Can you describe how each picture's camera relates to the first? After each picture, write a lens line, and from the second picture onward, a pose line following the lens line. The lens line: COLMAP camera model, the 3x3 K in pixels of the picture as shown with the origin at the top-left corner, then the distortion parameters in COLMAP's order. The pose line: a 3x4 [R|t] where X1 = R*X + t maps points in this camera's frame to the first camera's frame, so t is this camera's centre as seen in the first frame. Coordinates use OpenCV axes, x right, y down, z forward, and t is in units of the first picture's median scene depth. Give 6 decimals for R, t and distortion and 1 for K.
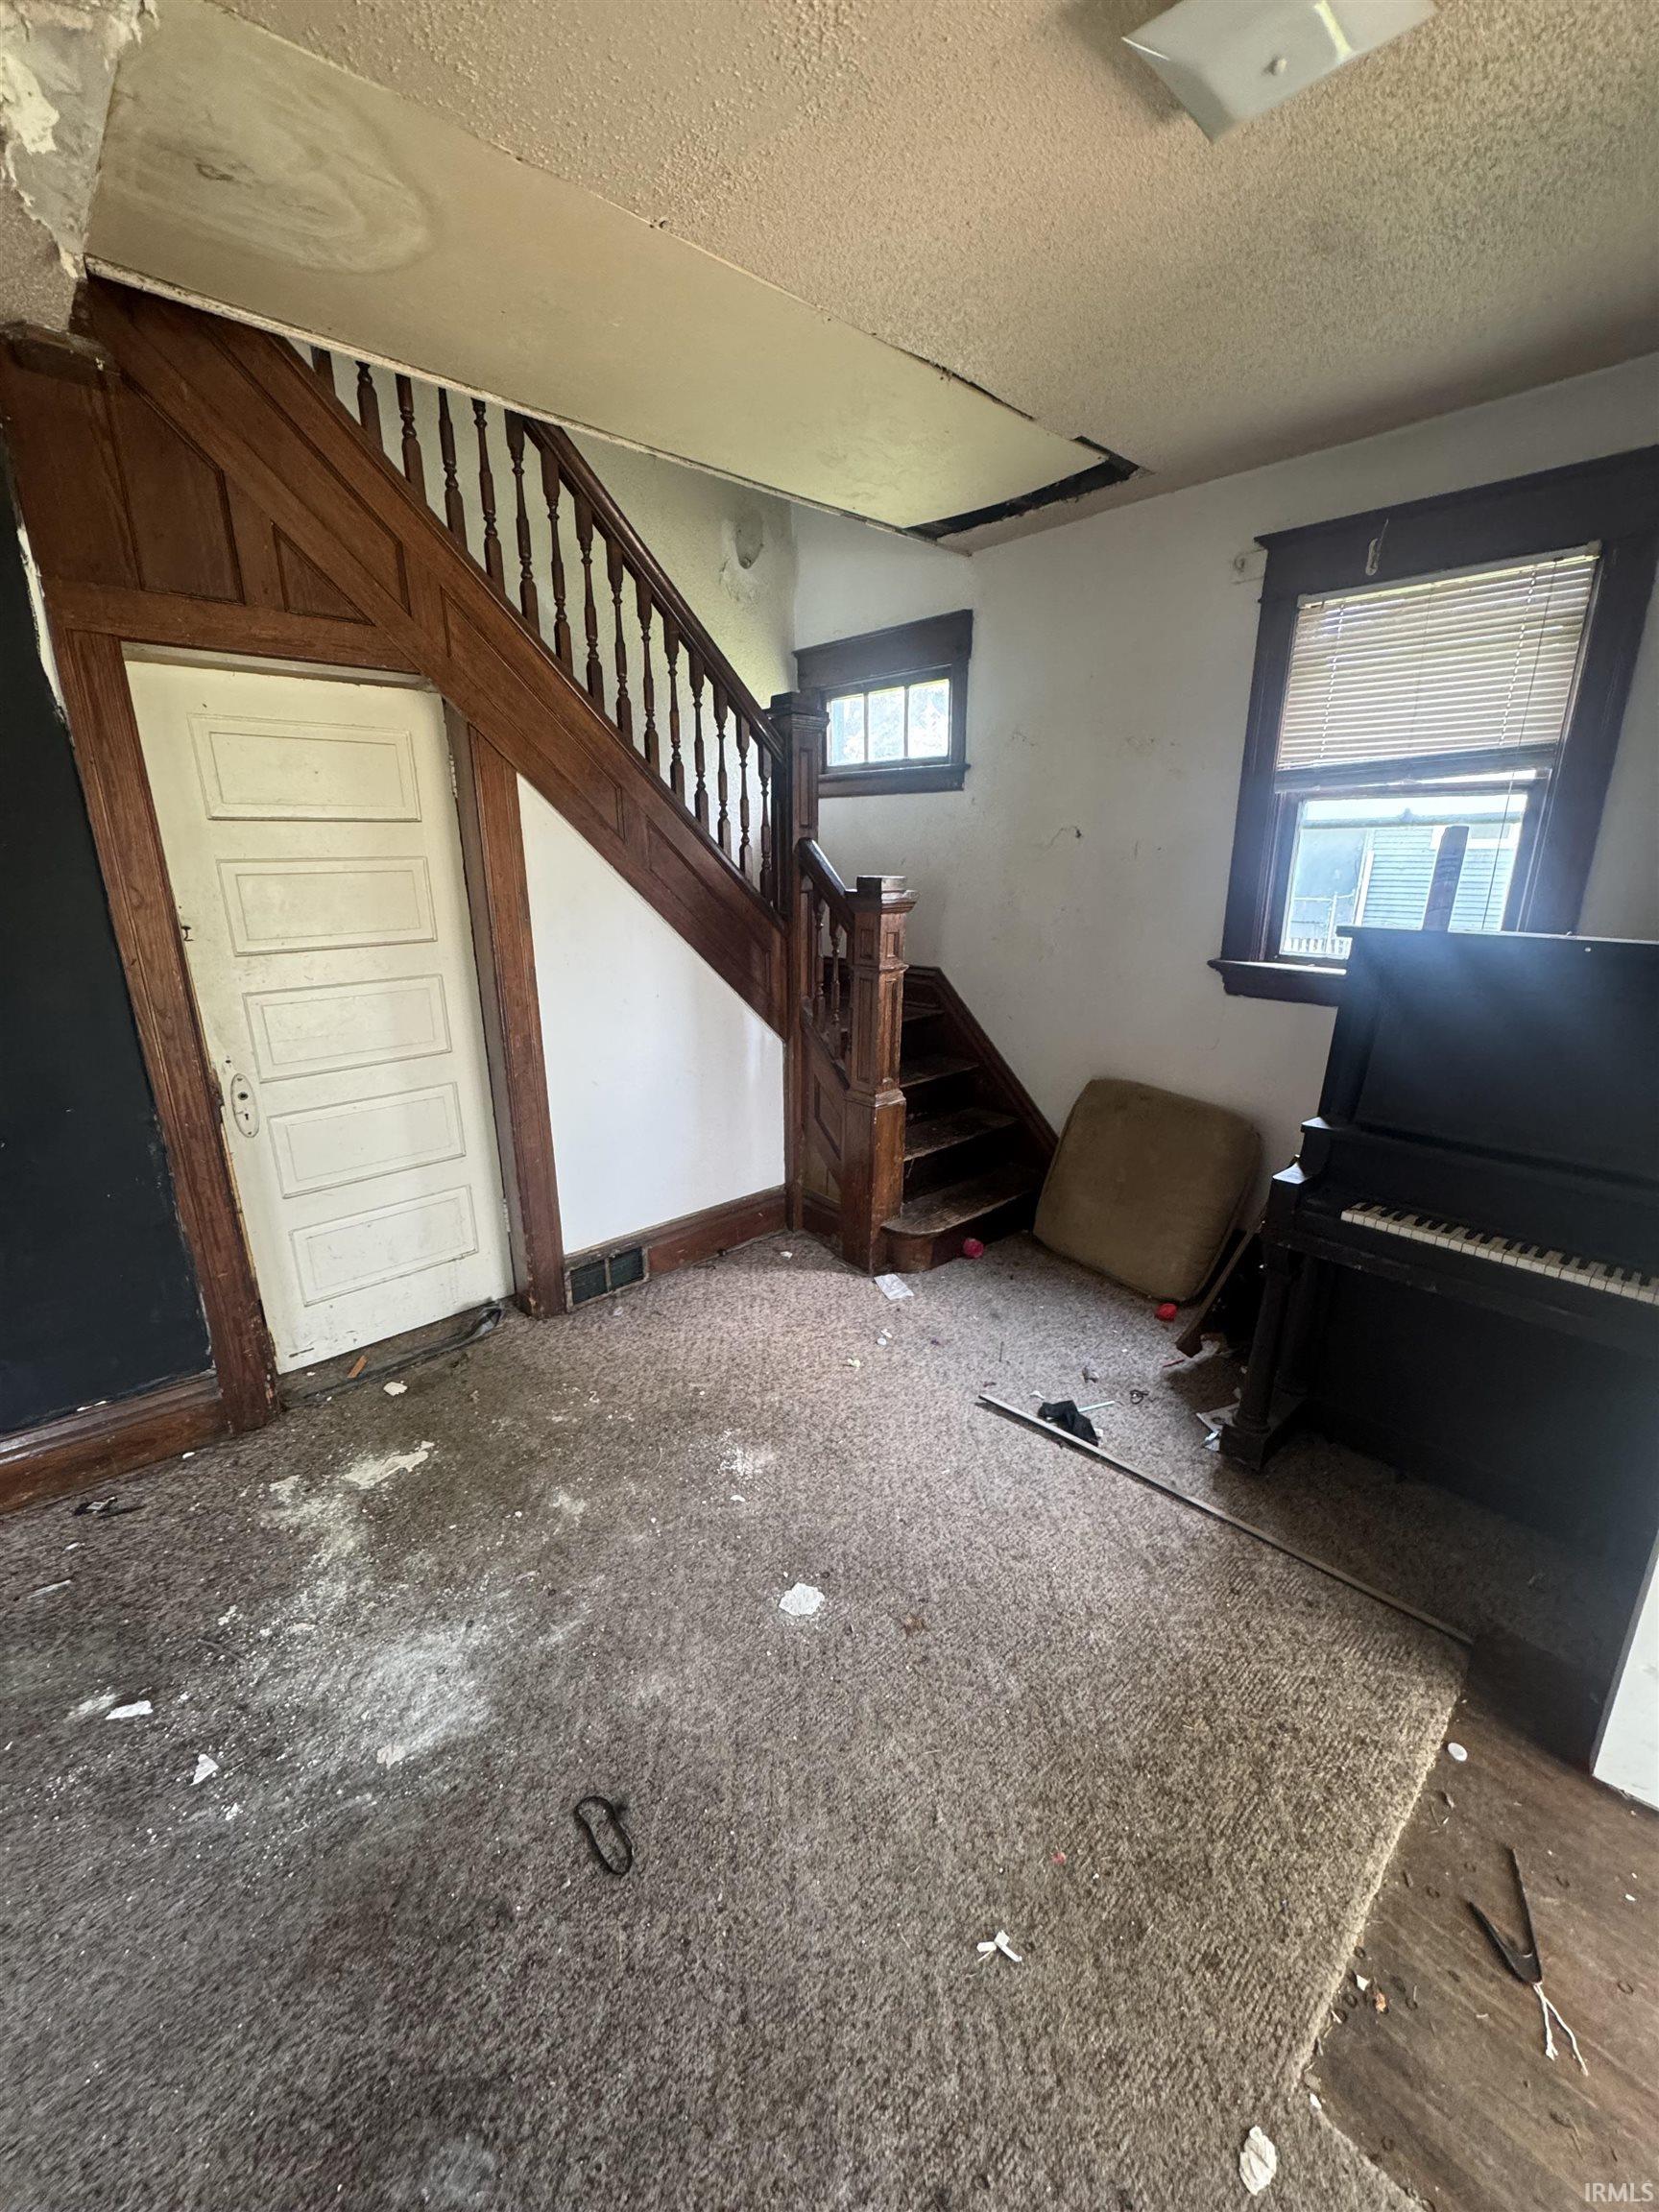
lens RADIAL K [[884.7, 0, 828.1], [0, 884.7, 1103.6], [0, 0, 1]] dist [-0.002149, -0.000173]
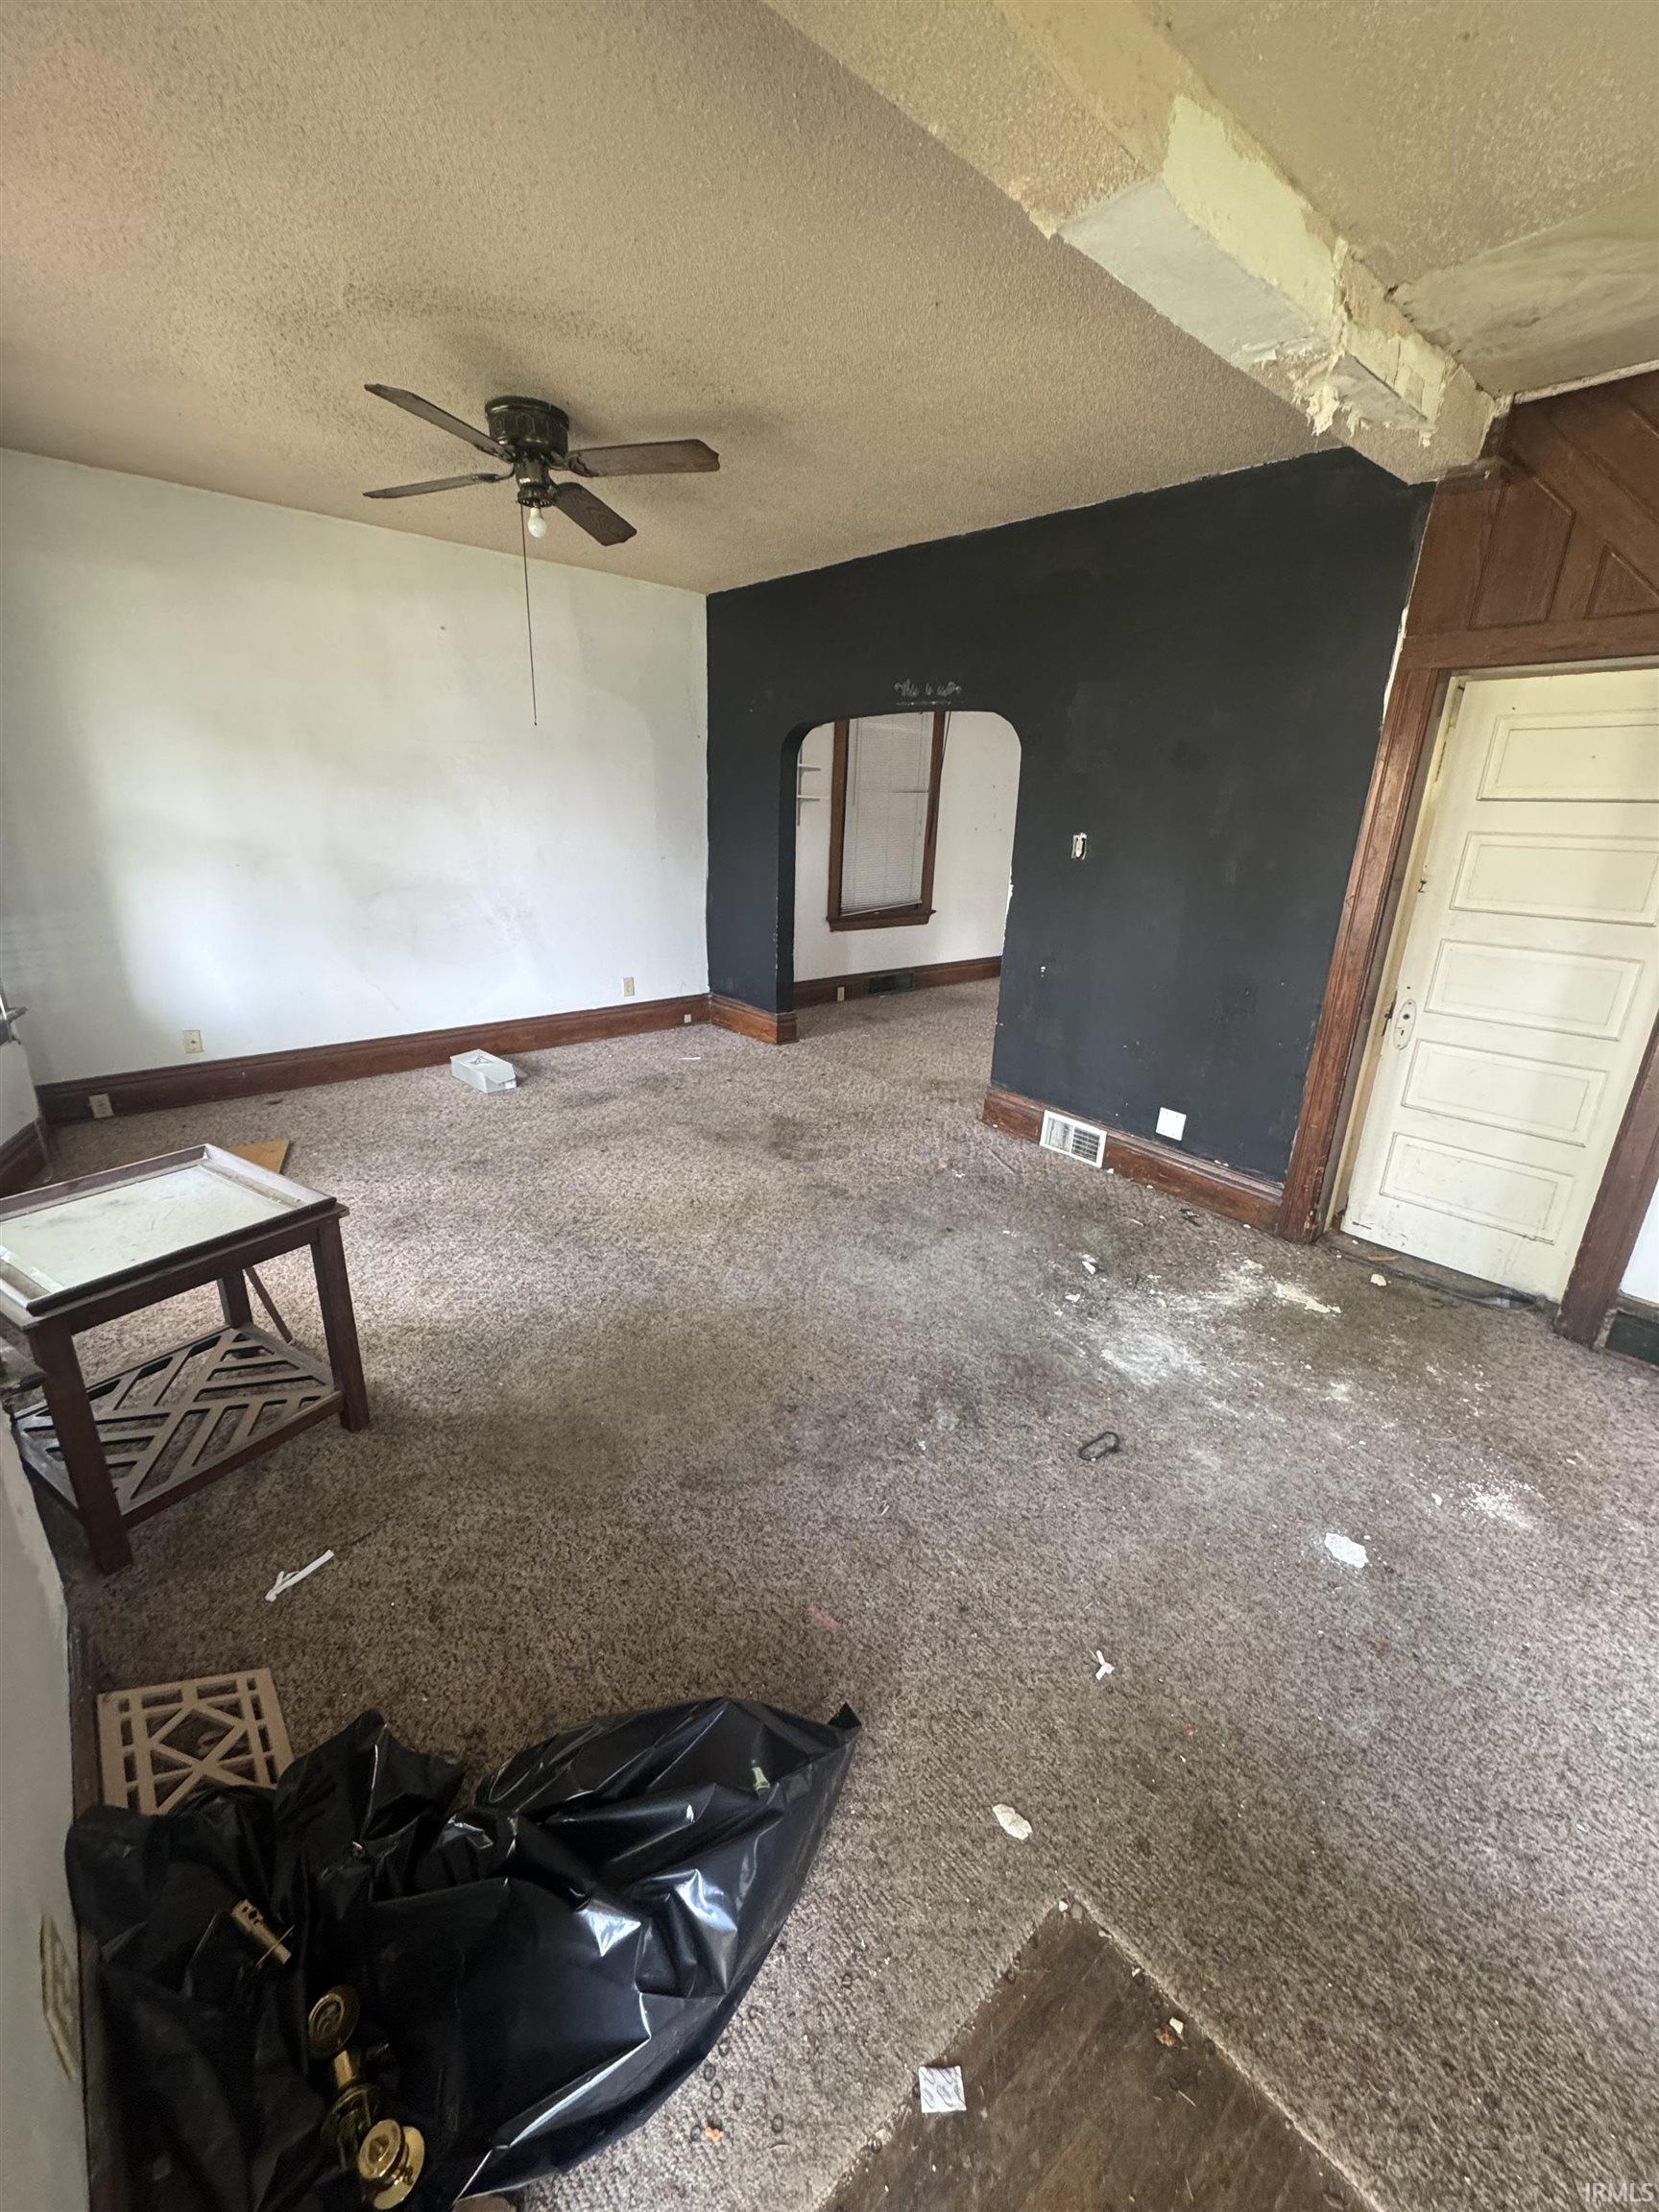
lens RADIAL K [[884.7, 0, 827.0], [0, 884.7, 1107.2], [0, 0, 1]] dist [-0.002149, -0.000173]
pose [[-0.035170, 0.317937, -0.947459, 0.762823], [-0.310160, 0.897761, 0.312772, -0.037967], [0.950034, 0.304864, 0.067037, 0.182621]]
